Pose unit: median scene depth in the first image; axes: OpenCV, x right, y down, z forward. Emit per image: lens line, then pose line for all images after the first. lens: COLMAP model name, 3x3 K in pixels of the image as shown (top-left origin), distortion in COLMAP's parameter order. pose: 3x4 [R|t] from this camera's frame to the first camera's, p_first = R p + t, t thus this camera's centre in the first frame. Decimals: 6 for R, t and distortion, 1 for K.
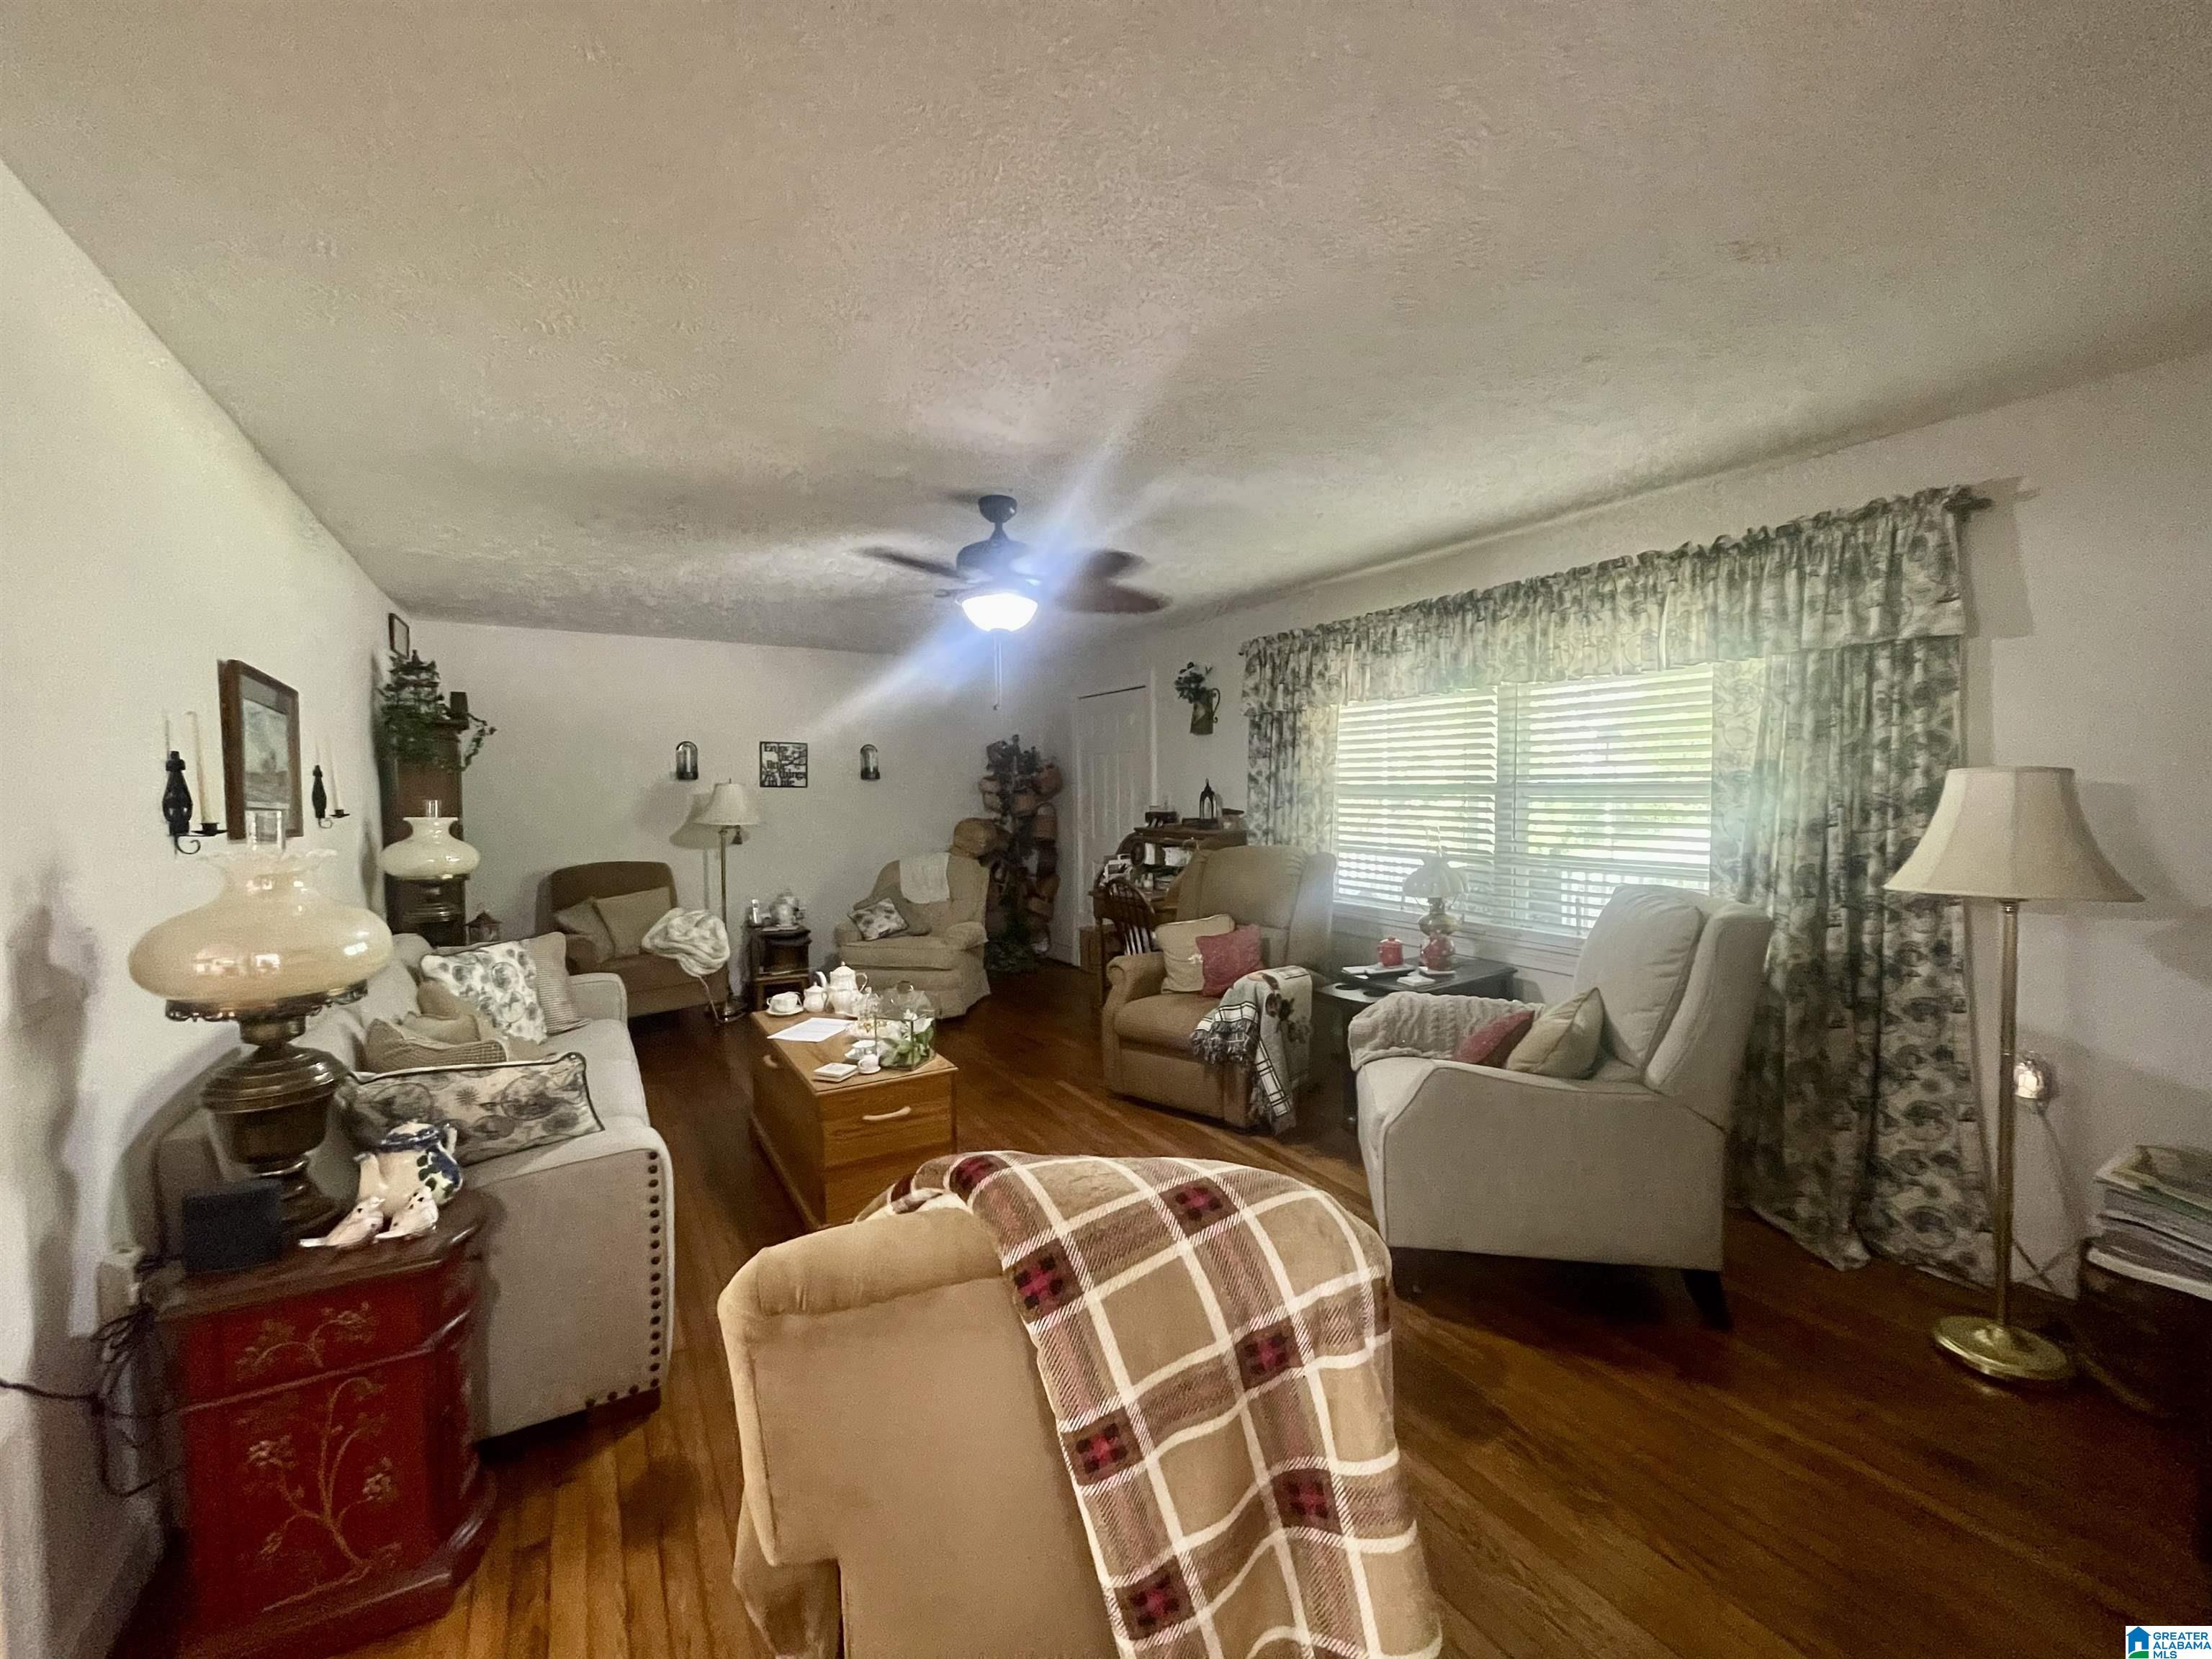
lens RADIAL K [[895.0, 0, 1100.8], [0, 895.0, 830.7], [0, 0, 1]] dist [0.000936, -0.000829]
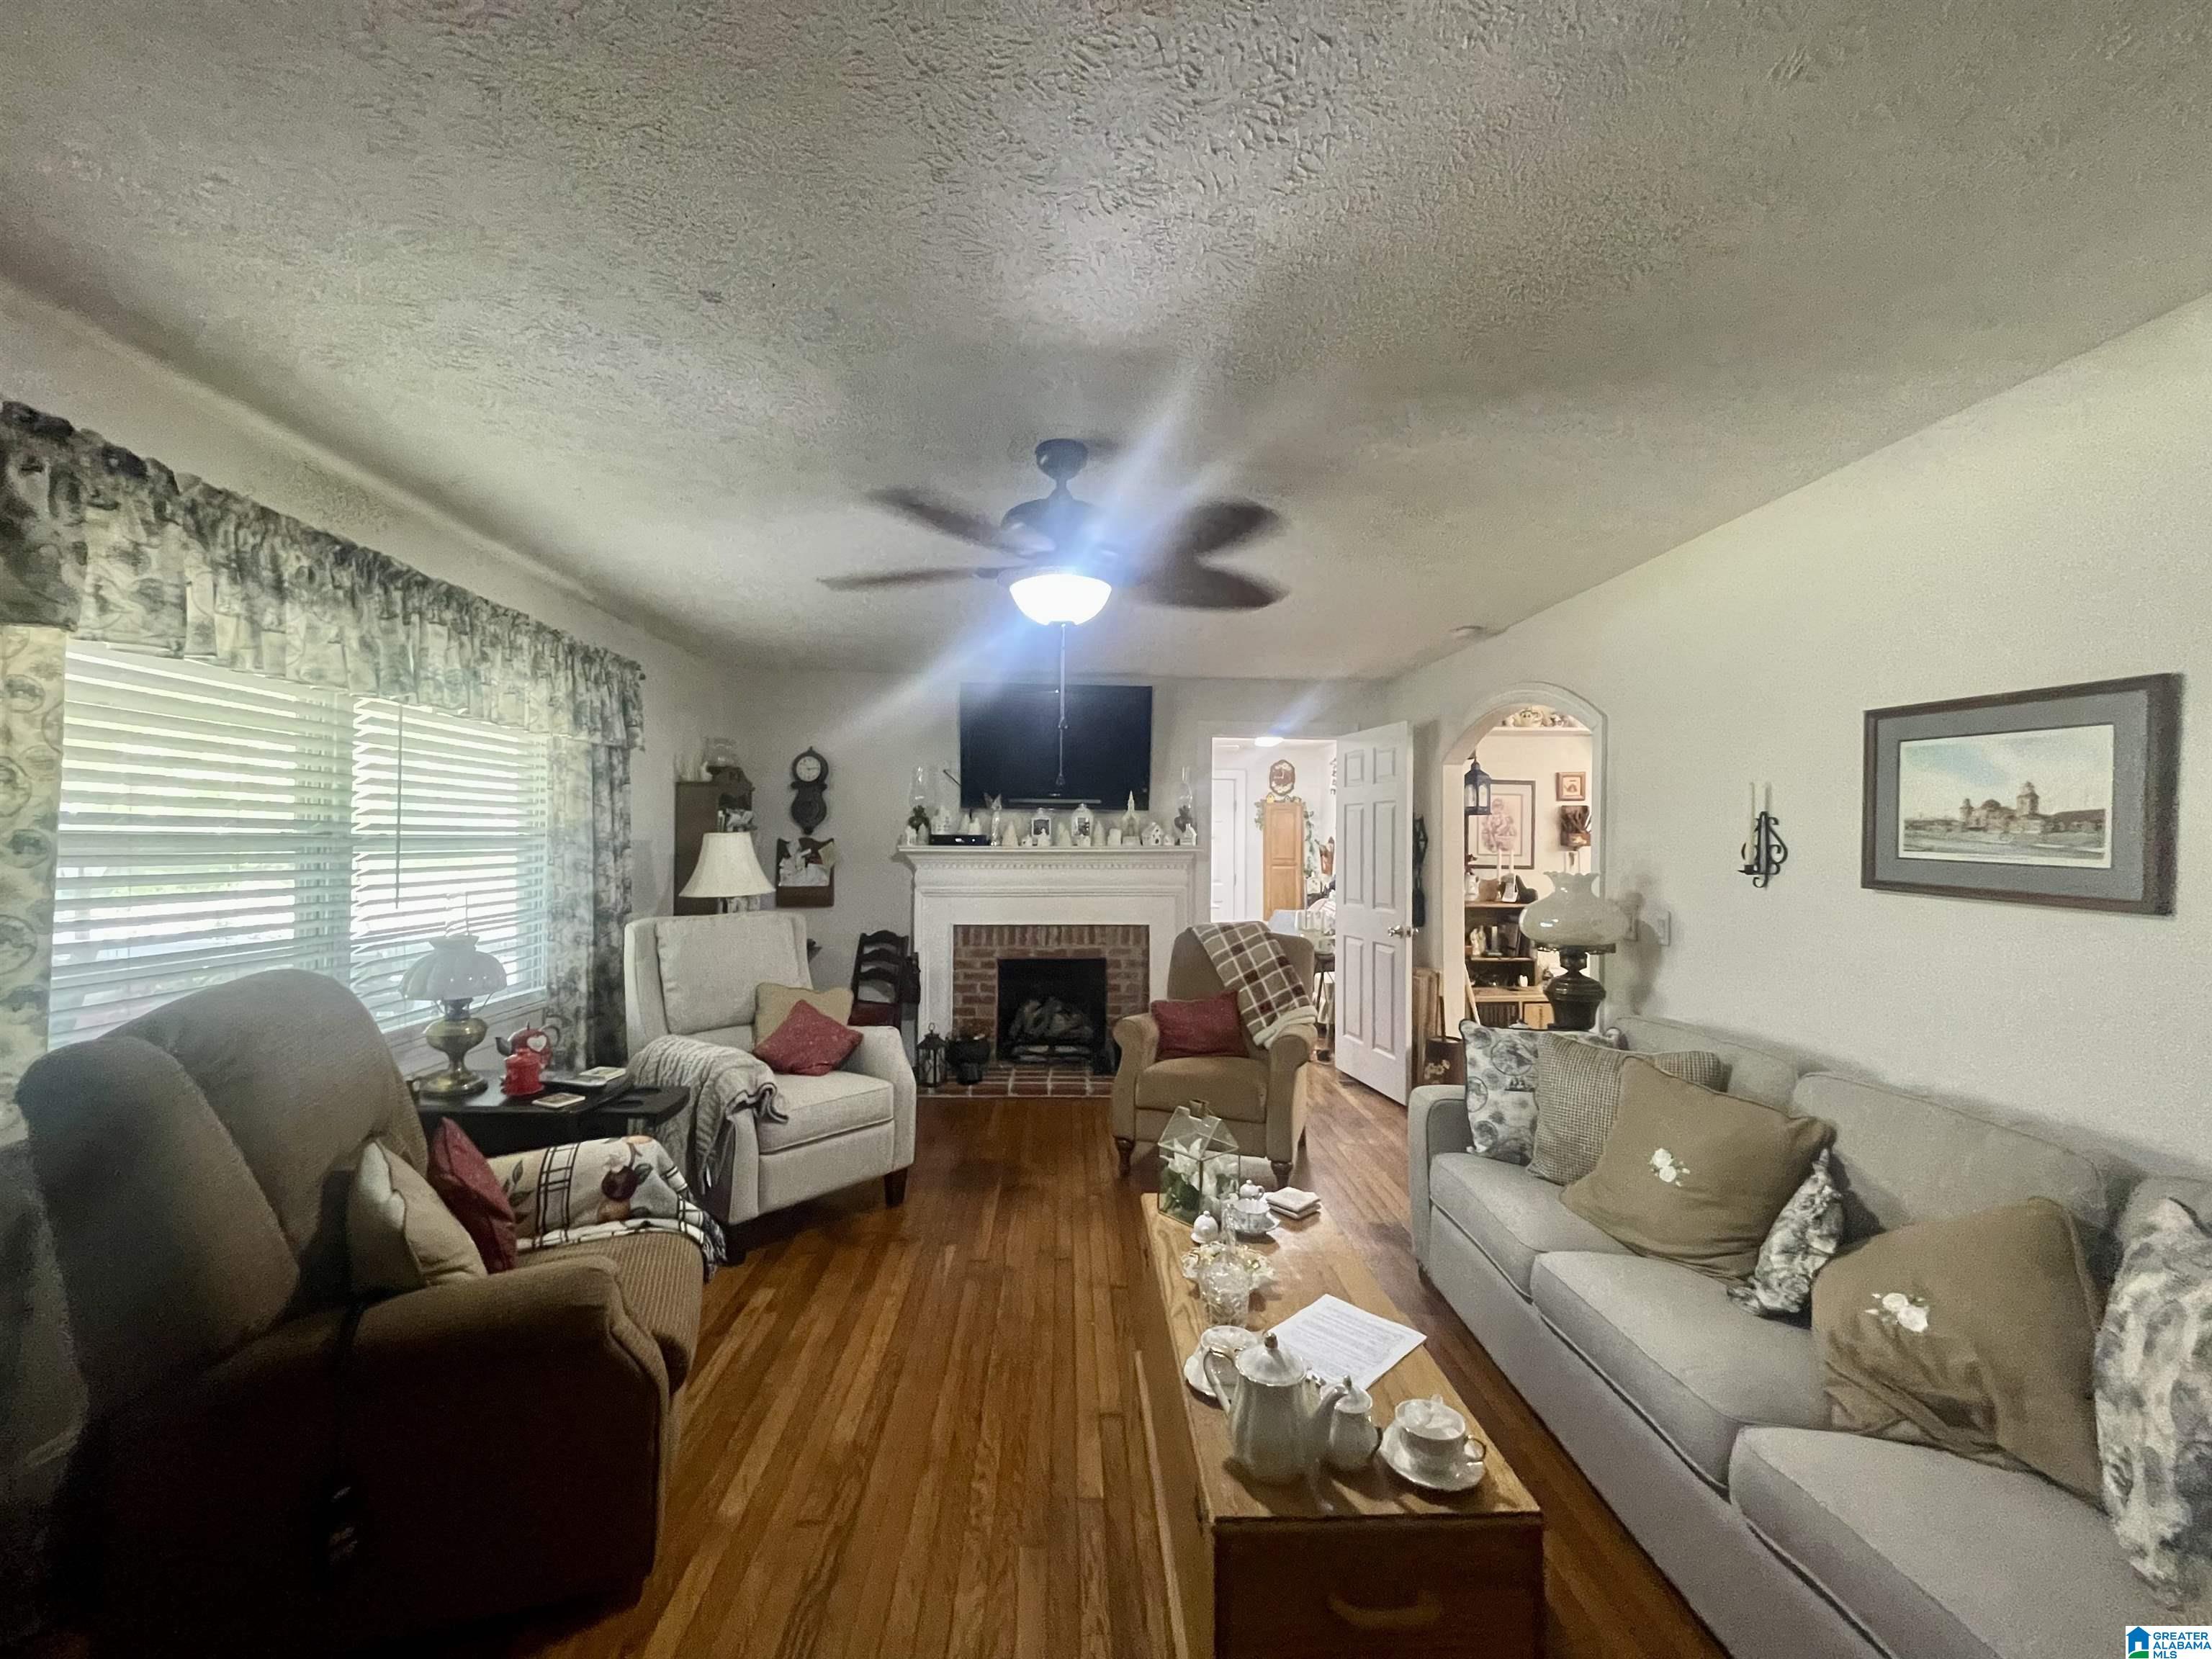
lens RADIAL K [[895.0, 0, 1100.8], [0, 895.0, 830.7], [0, 0, 1]] dist [0.000936, -0.000829]
pose [[-0.877885, 0.008603, 0.478794, -0.370328], [0.025080, 0.999292, 0.028030, -0.056737], [-0.478214, 0.036616, -0.877480, 1.232625]]
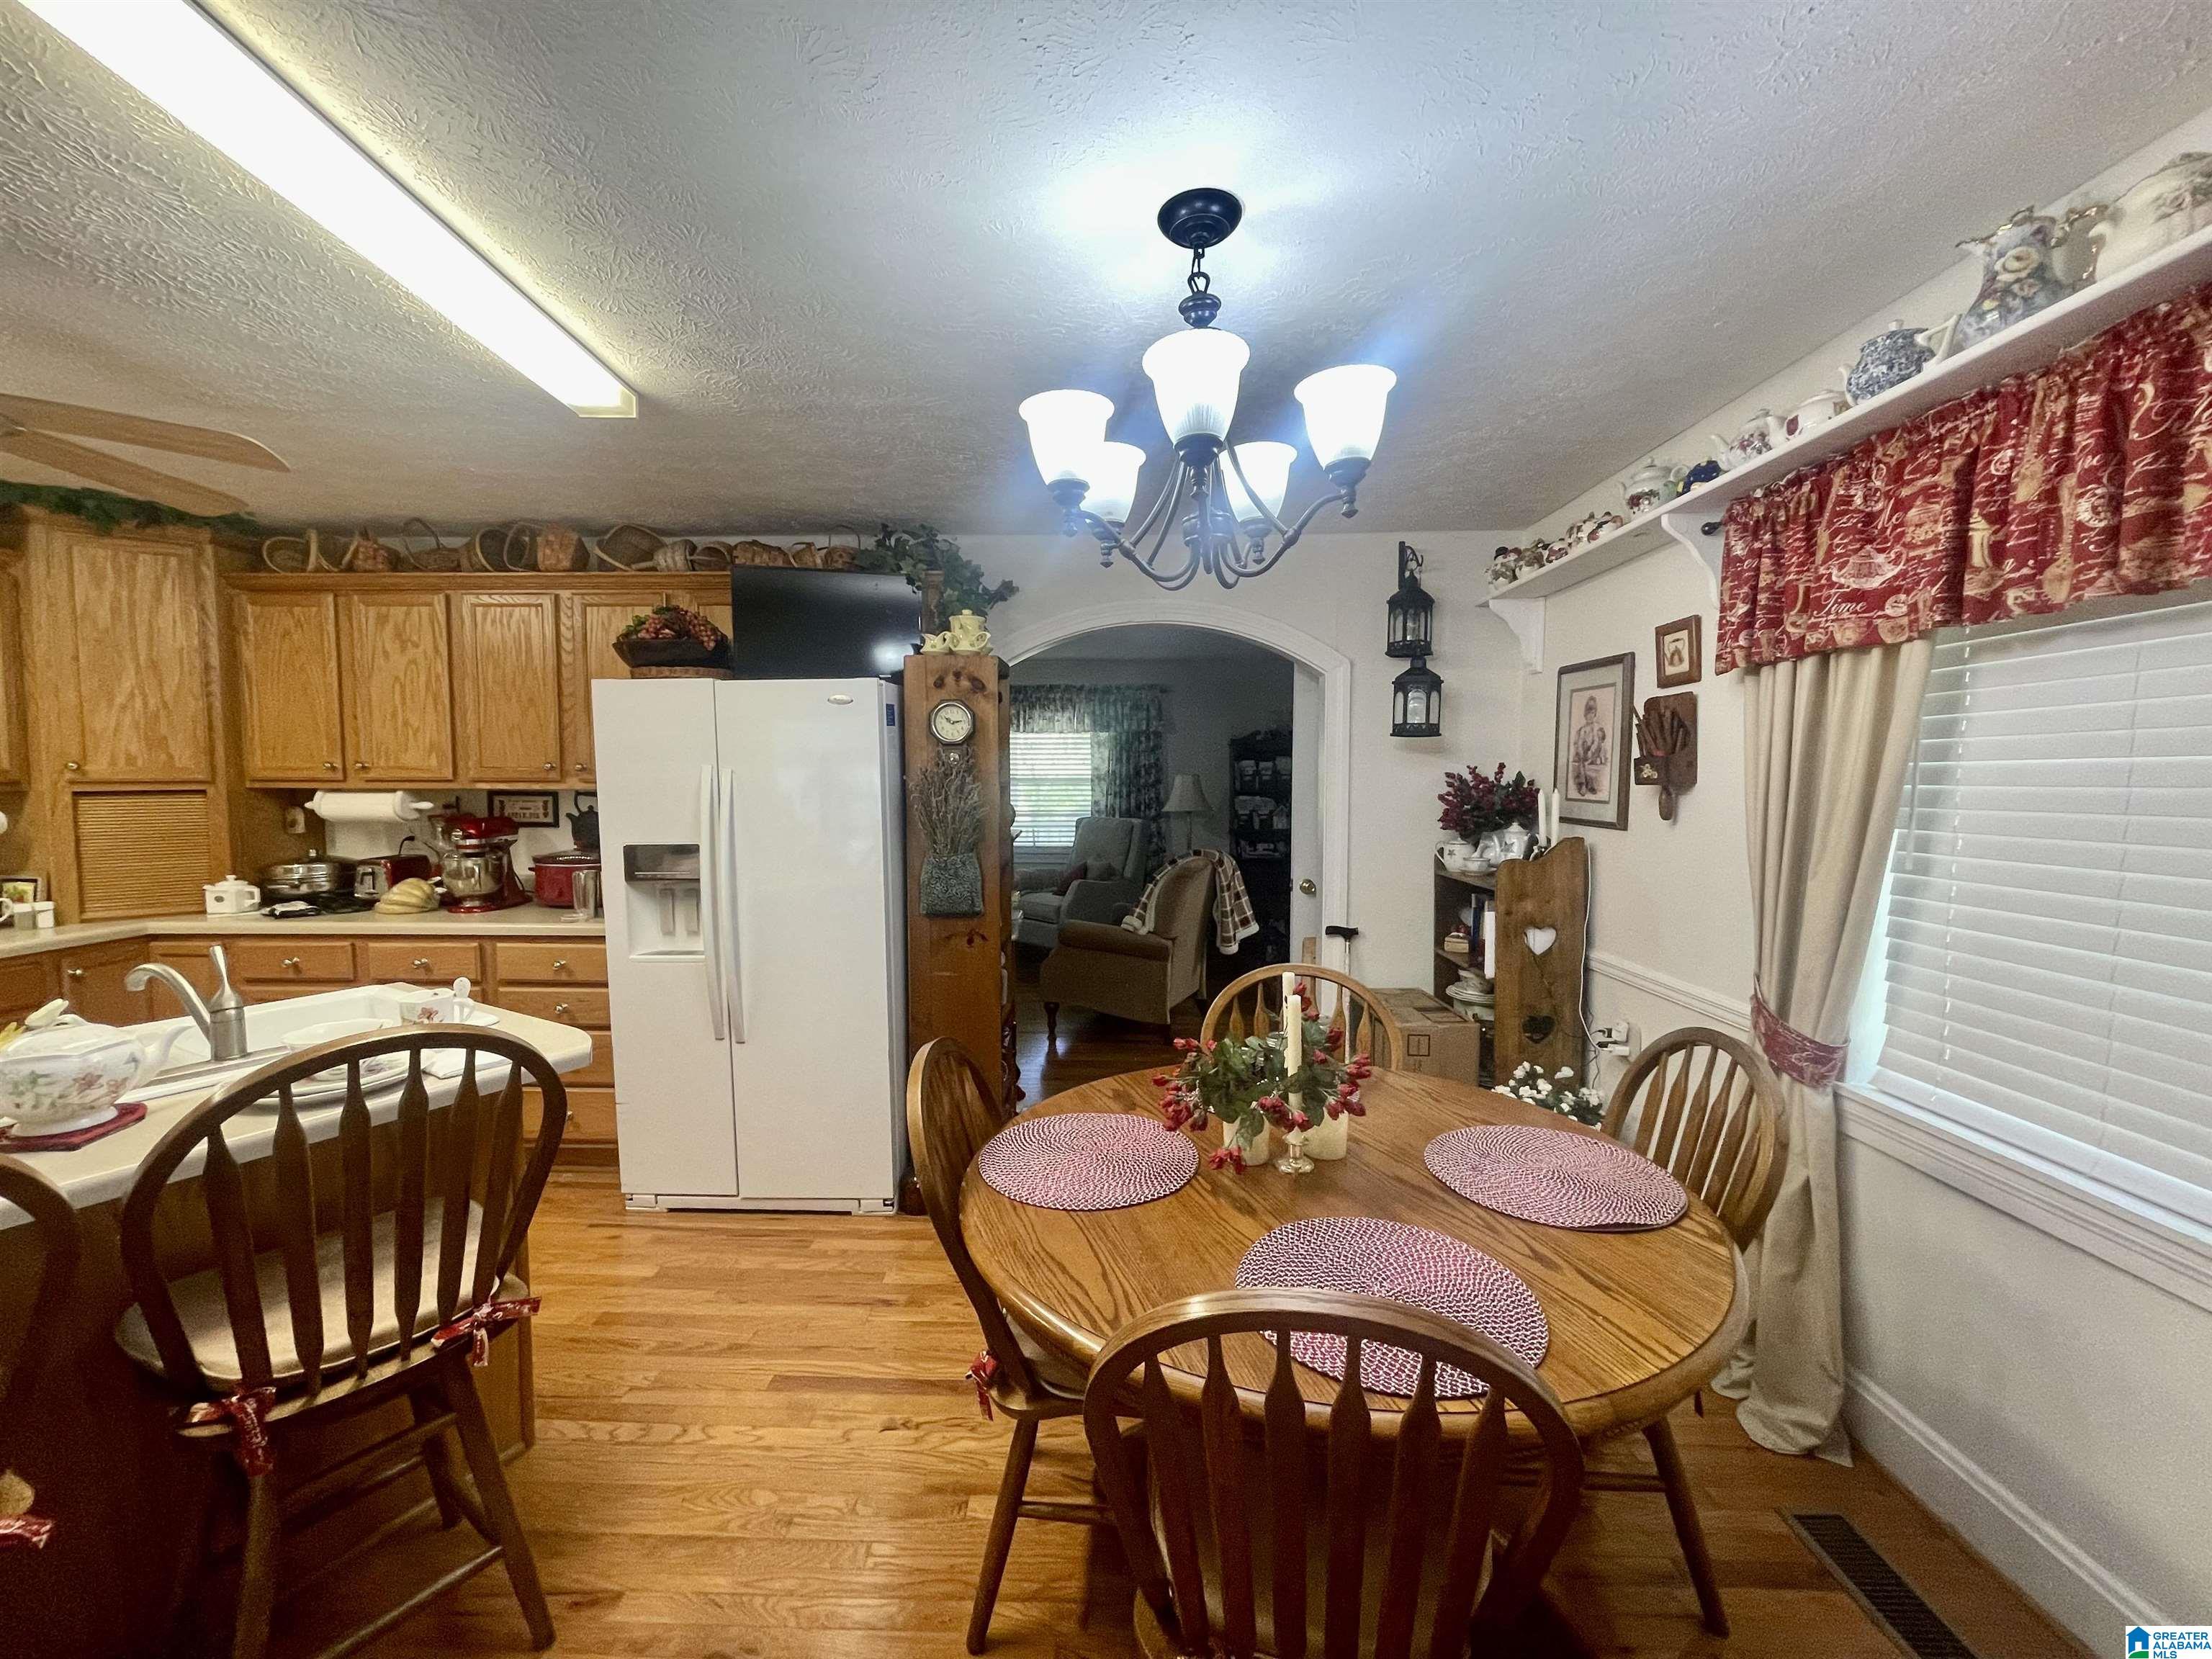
lens RADIAL K [[895.0, 0, 1100.8], [0, 895.0, 830.7], [0, 0, 1]] dist [0.000936, -0.000829]
pose [[0.537995, -0.038905, 0.842050, -1.087047], [0.034134, 0.999121, 0.024353, 0.026230], [-0.842257, 0.015640, 0.538850, -0.301263]]
